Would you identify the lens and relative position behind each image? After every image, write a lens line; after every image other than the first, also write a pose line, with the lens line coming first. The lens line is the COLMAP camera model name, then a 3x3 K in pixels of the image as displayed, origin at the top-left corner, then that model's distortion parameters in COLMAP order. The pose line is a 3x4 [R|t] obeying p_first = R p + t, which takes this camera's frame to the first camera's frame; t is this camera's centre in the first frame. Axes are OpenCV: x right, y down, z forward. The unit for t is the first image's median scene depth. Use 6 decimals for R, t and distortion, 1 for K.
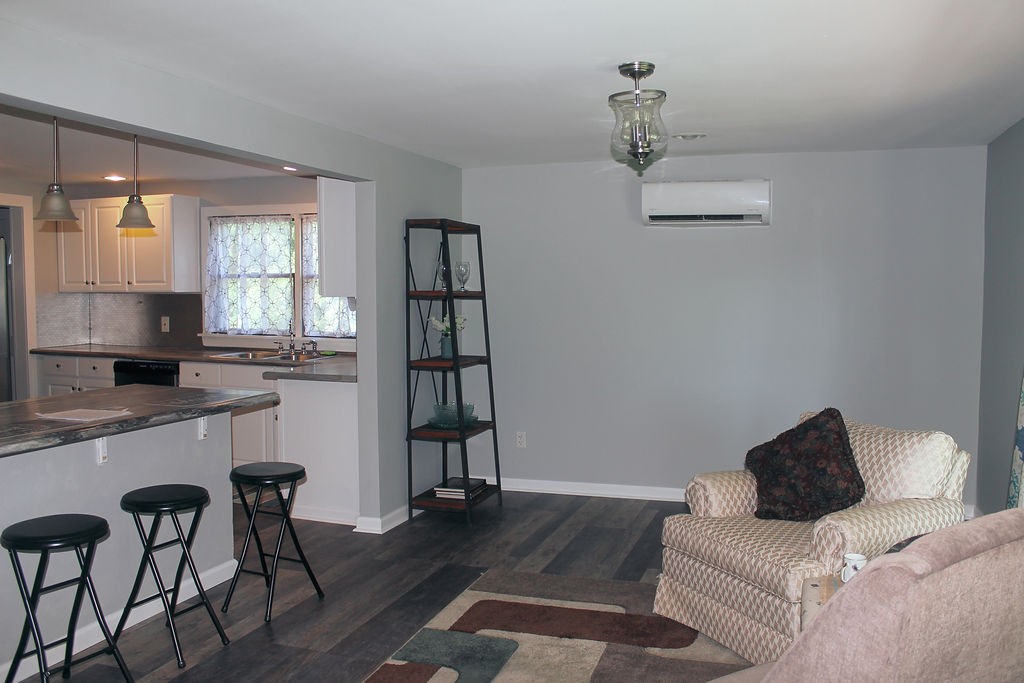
lens RADIAL K [[866.0, 0, 517.4], [0, 866.0, 343.0], [0, 0, 1]] dist [-0.167810, 0.146929]
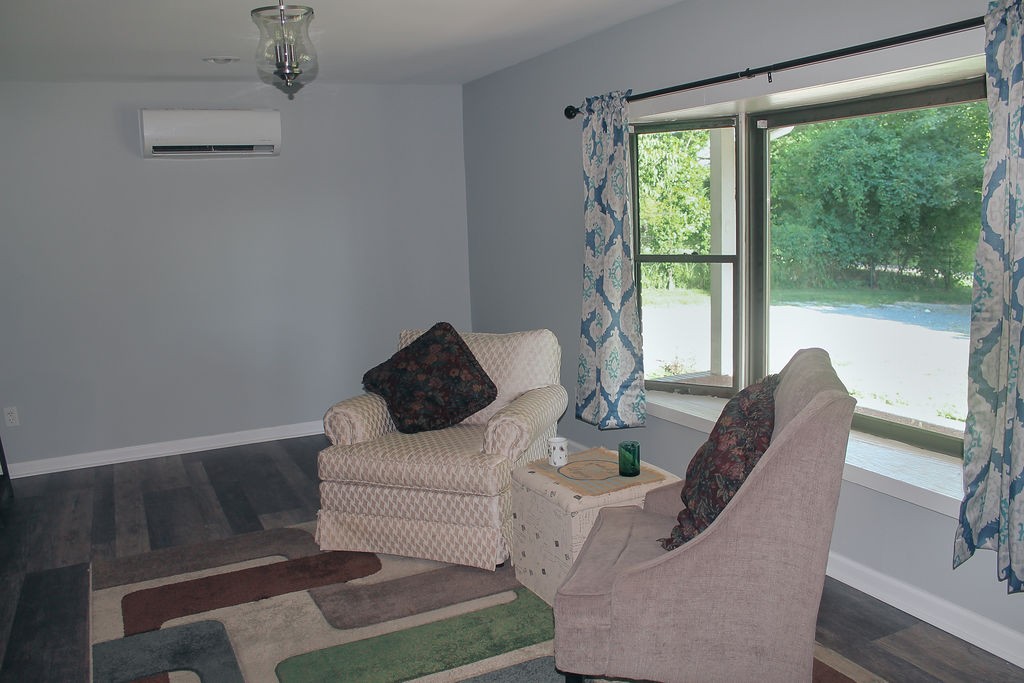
lens RADIAL K [[866.0, 0, 515.4], [0, 866.0, 343.9], [0, 0, 1]] dist [-0.167810, 0.146929]
pose [[0.706722, -0.131661, 0.695132, -0.250365], [0.080999, 0.991128, 0.105374, -0.003703], [-0.702839, -0.018166, 0.711117, 0.109068]]
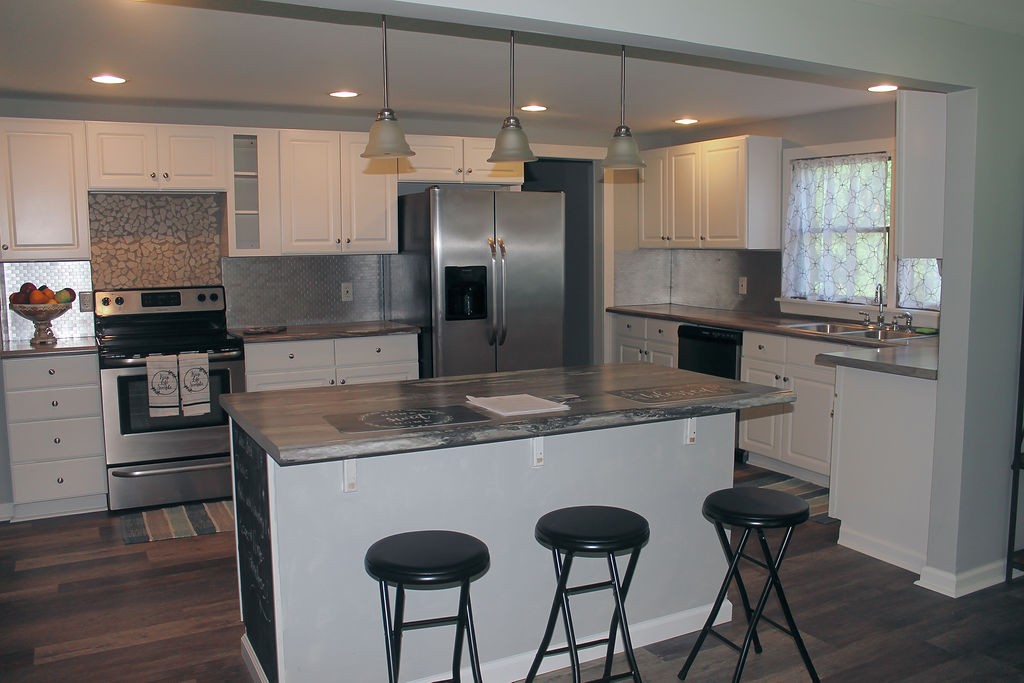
lens RADIAL K [[866.0, 0, 526.0], [0, 866.0, 329.2], [0, 0, 1]] dist [-0.167810, 0.146929]
pose [[0.734737, 0.060257, -0.675671, 0.031069], [-0.035565, 0.998099, 0.050338, -0.019592], [0.677419, -0.012955, 0.735483, 0.274246]]
